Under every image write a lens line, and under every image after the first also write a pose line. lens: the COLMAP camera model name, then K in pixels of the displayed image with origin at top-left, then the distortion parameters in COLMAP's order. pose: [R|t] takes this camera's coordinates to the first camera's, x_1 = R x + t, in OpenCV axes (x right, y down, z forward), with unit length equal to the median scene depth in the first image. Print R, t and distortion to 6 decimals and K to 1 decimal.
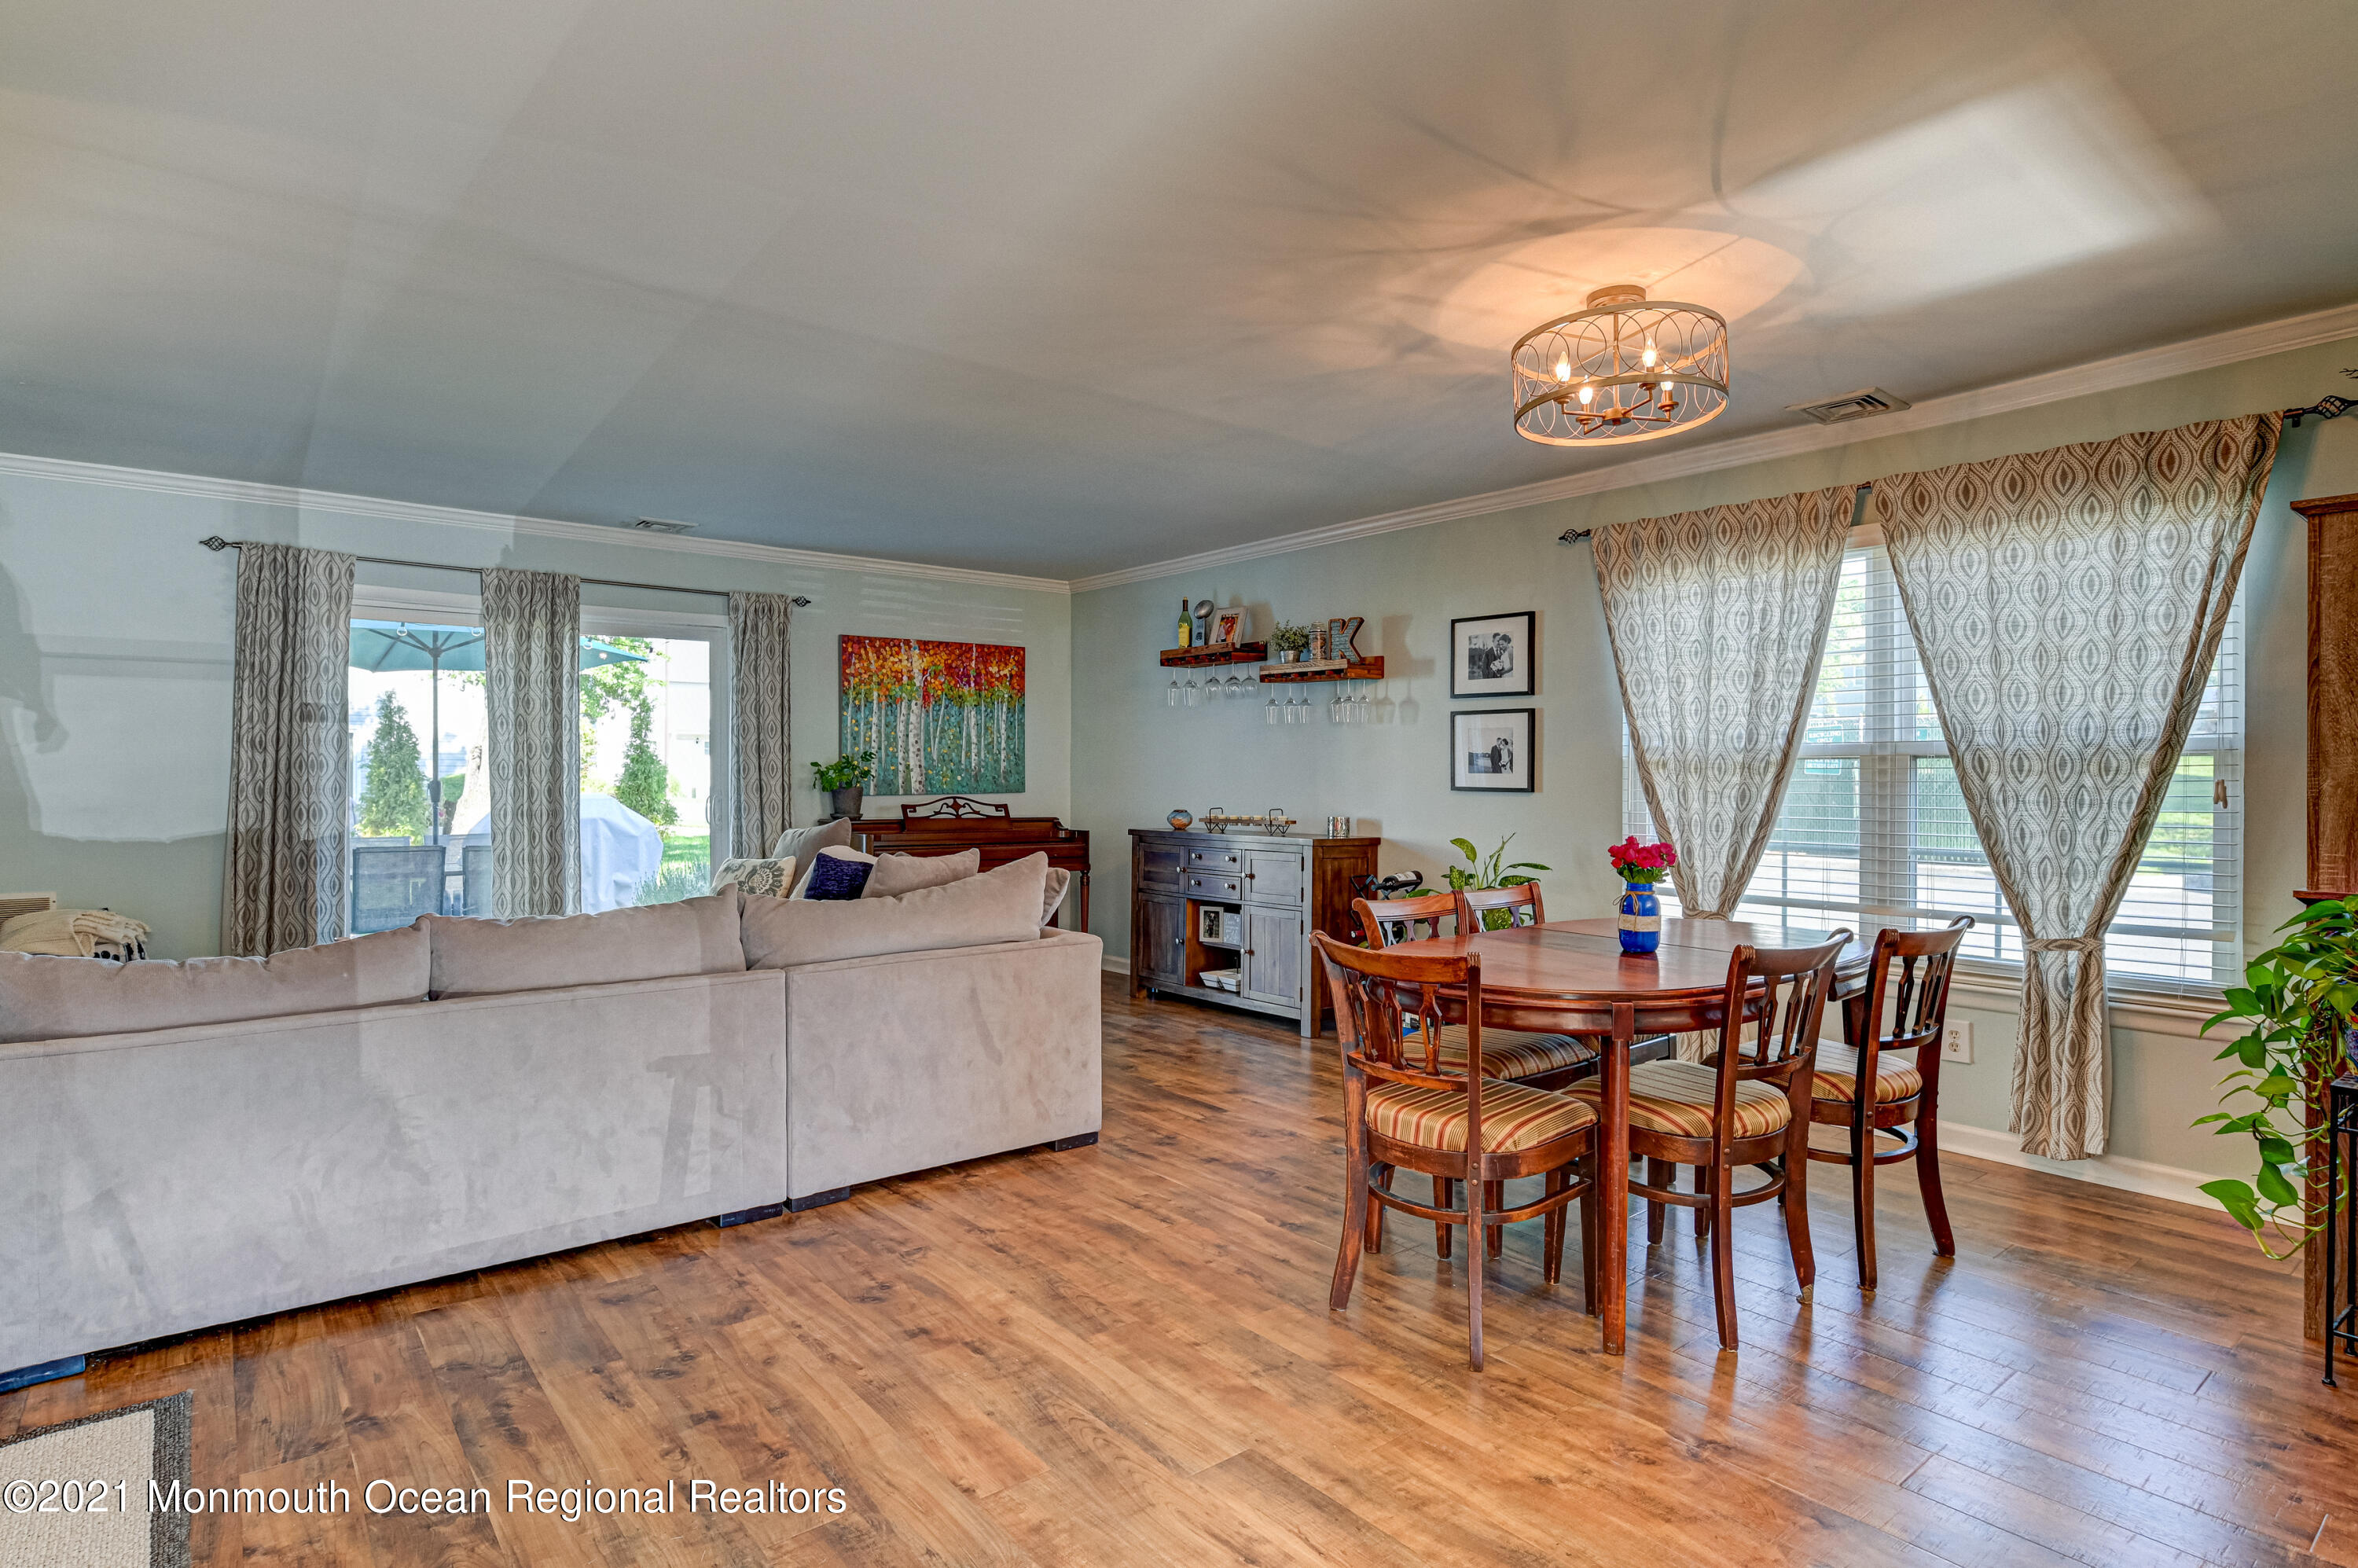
lens RADIAL K [[1217.1, 0, 1171.6], [0, 1217.1, 776.9], [0, 0, 1]] dist [-0.011690, 0.003845]
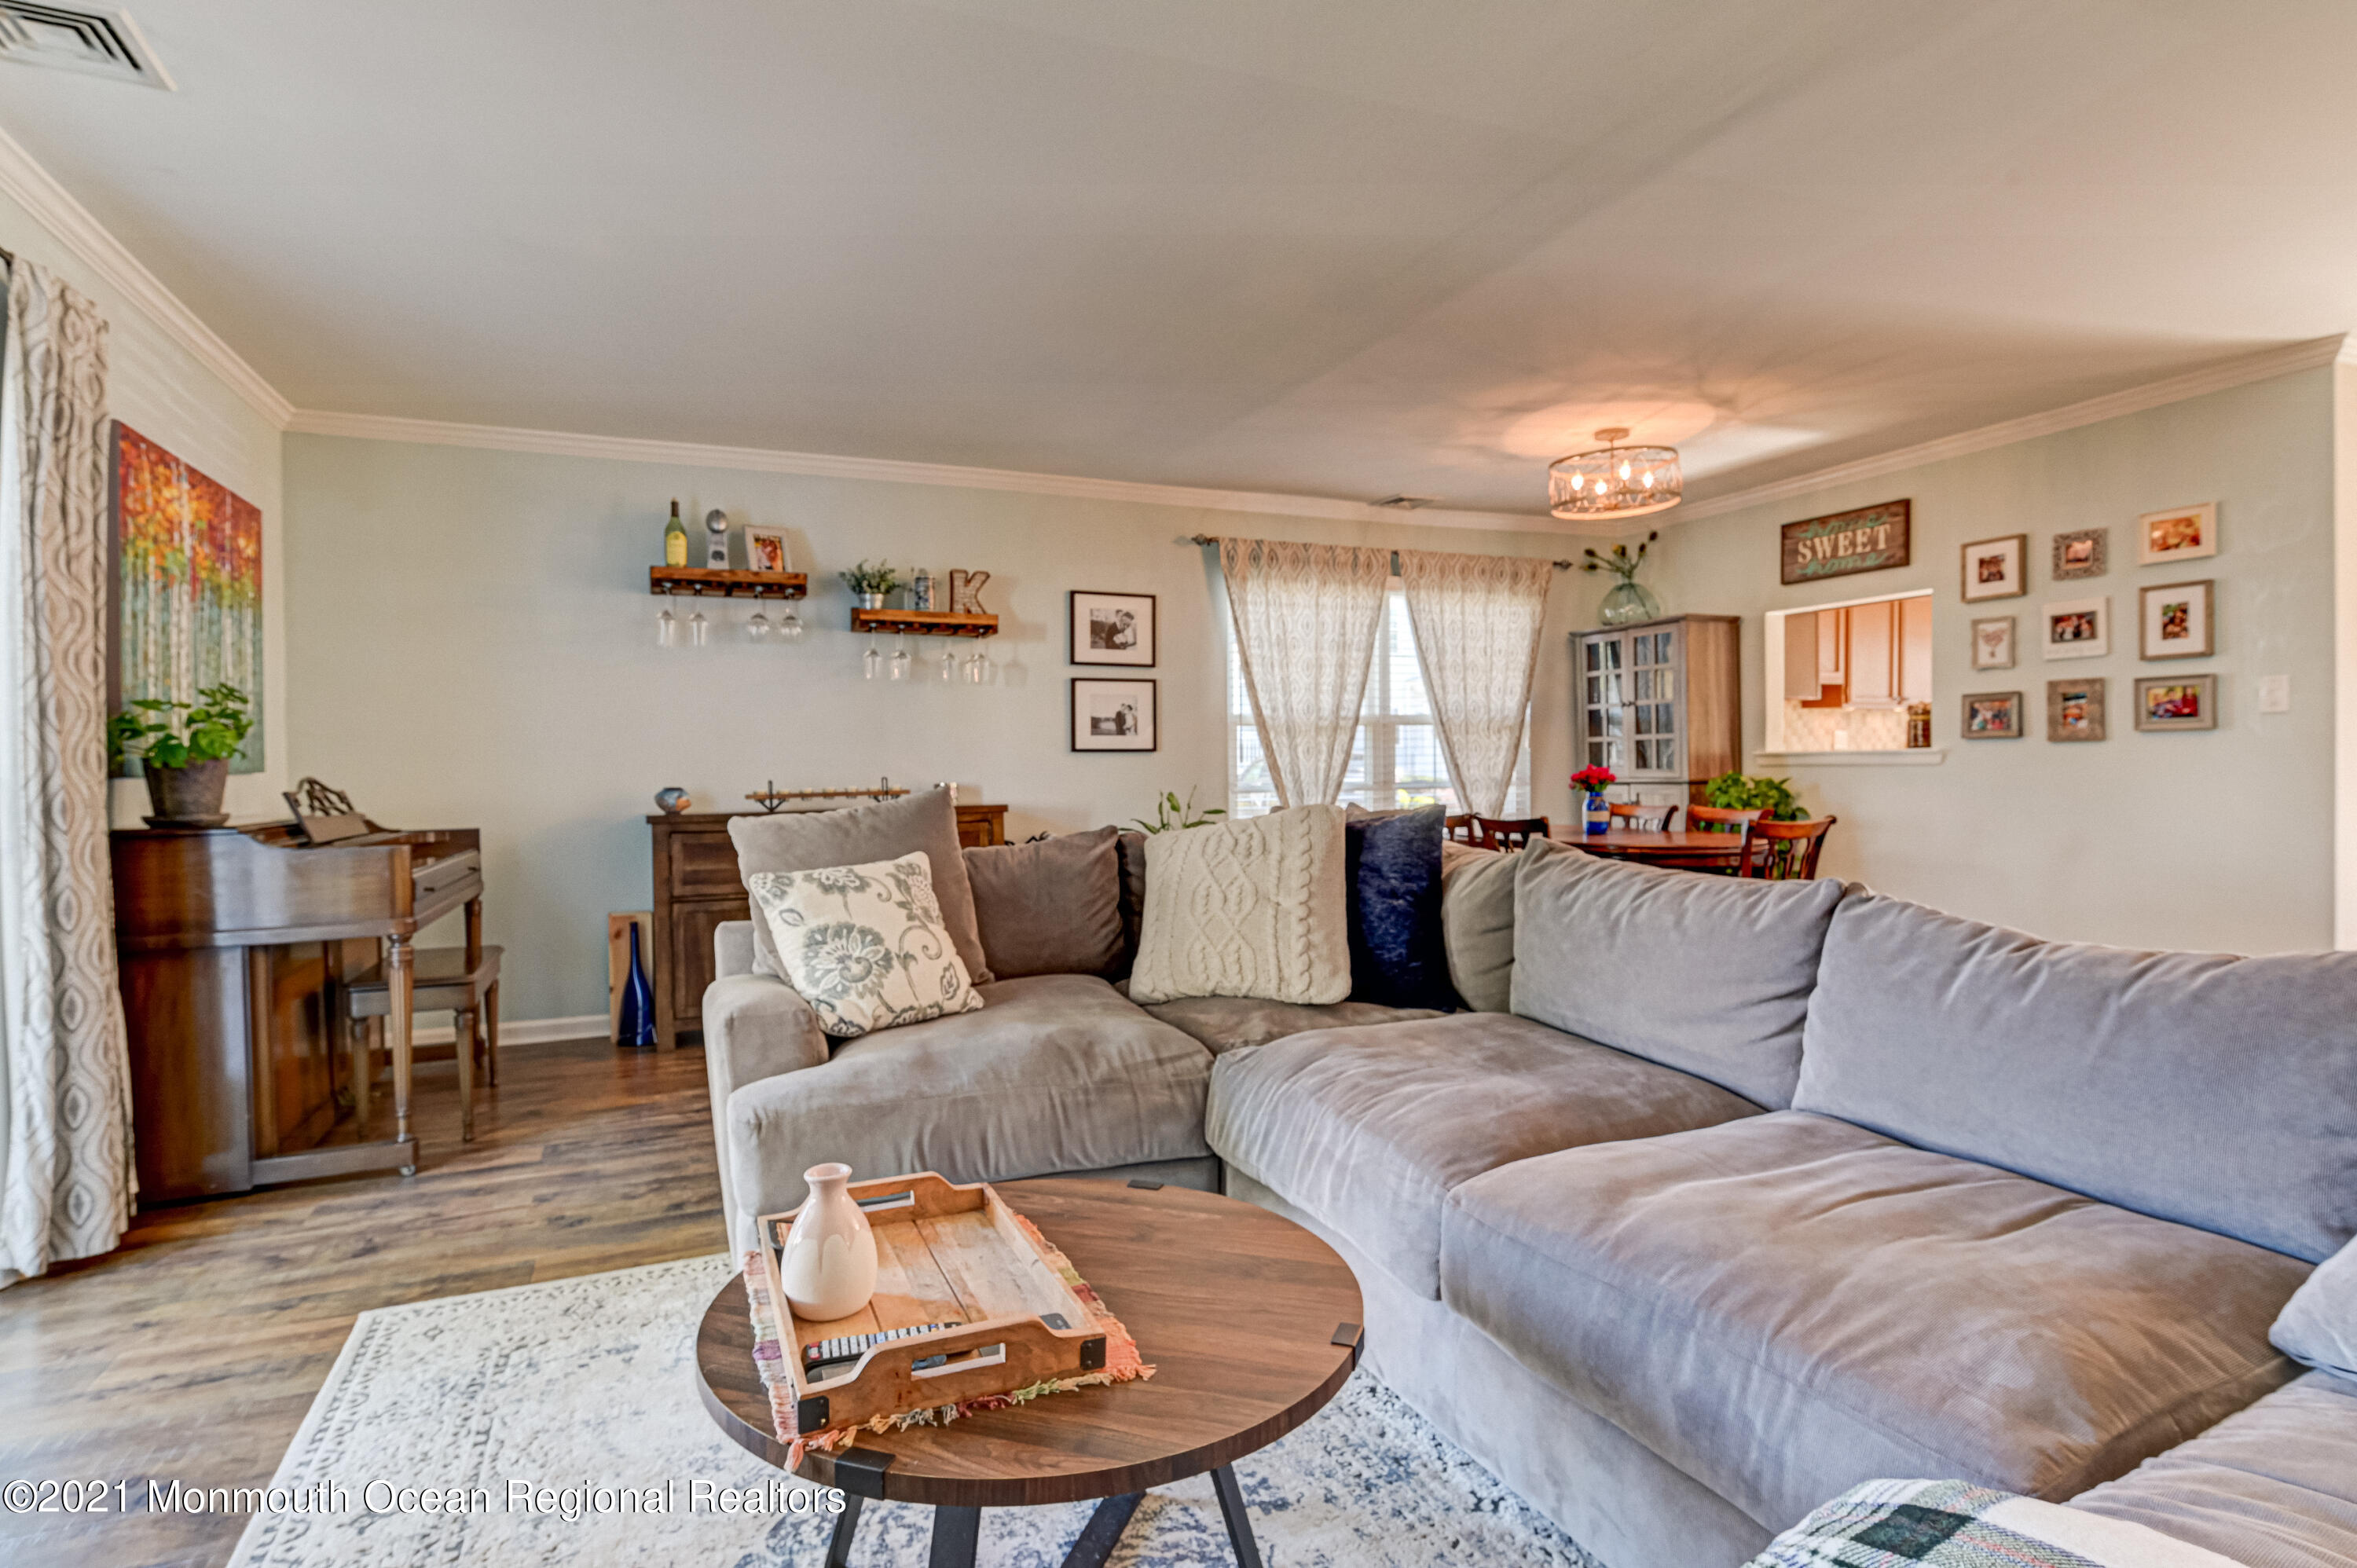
lens RADIAL K [[1216.6, 0, 1155.5], [0, 1216.6, 773.8], [0, 0, 1]] dist [-0.011690, 0.003845]
pose [[0.261126, -0.014092, 0.965202, -0.930506], [0.017318, 0.999801, 0.009912, 0.025032], [-0.965149, 0.014127, 0.261318, 0.792397]]
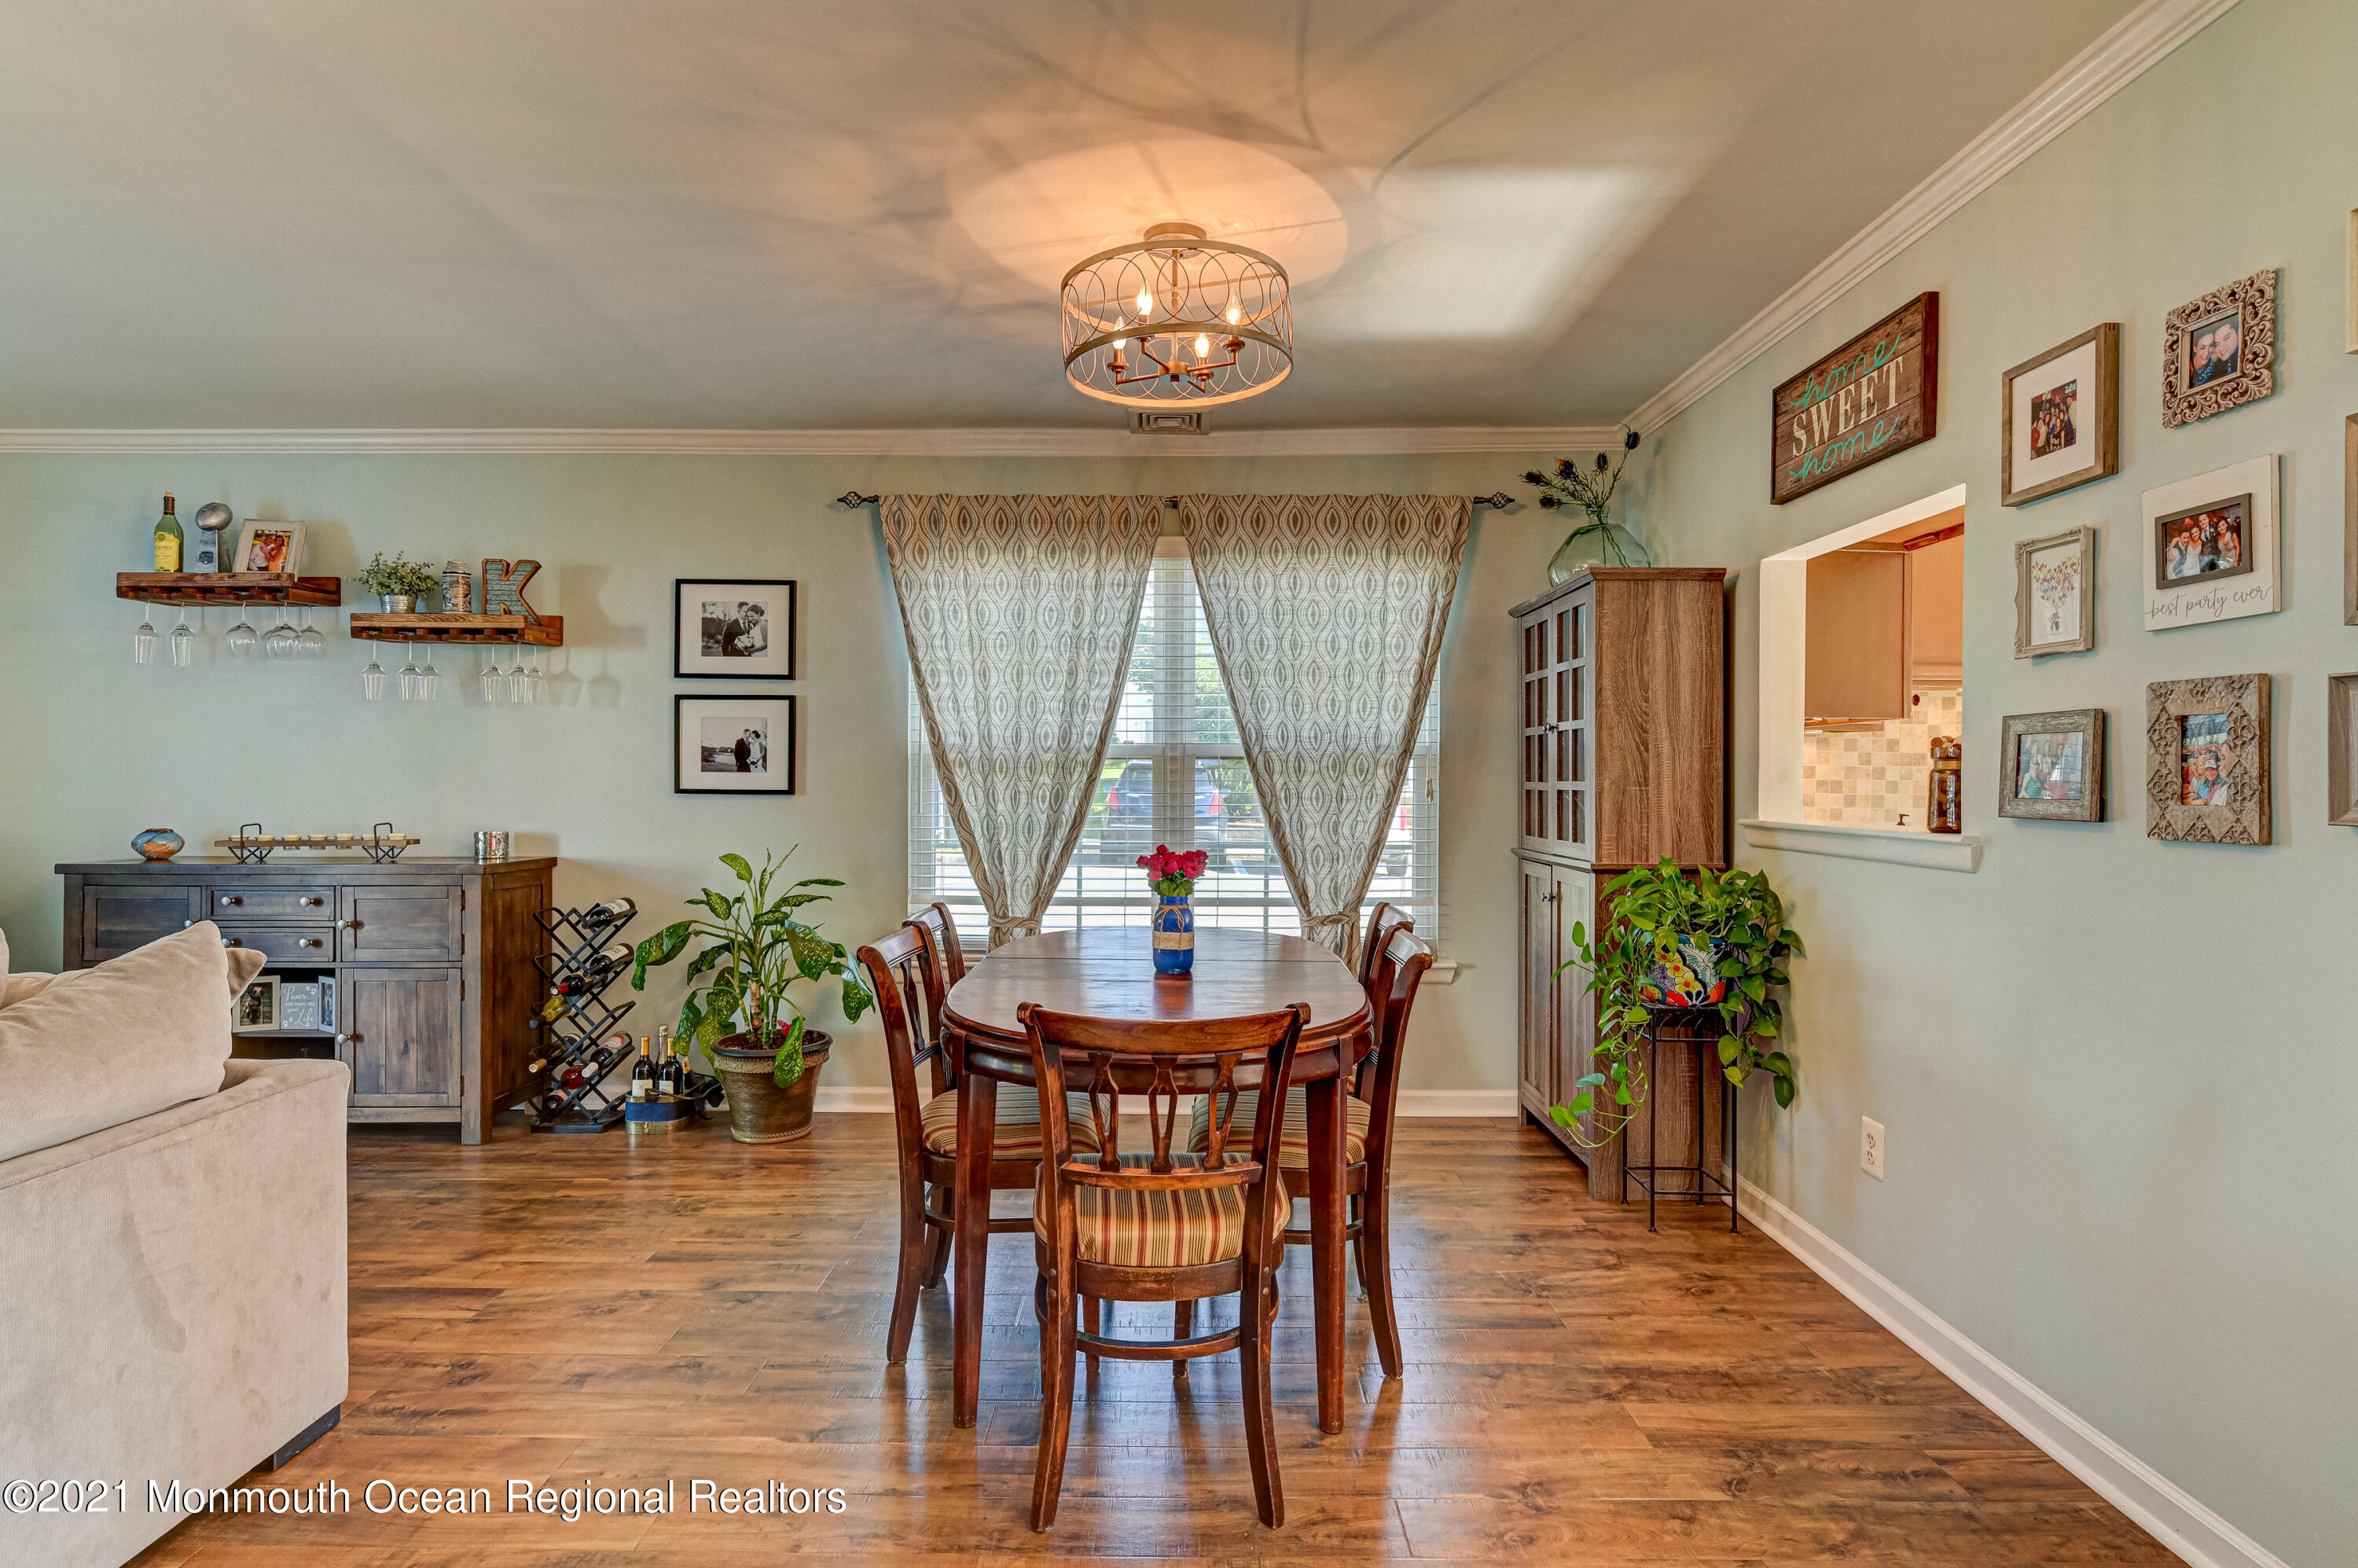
lens RADIAL K [[1217.1, 0, 1167.6], [0, 1217.1, 777.3], [0, 0, 1]] dist [-0.011690, 0.003845]
pose [[0.632688, -0.003163, 0.774400, -0.220388], [0.000325, 0.999993, 0.003819, -0.002937], [-0.774407, -0.002165, 0.632685, 0.298212]]
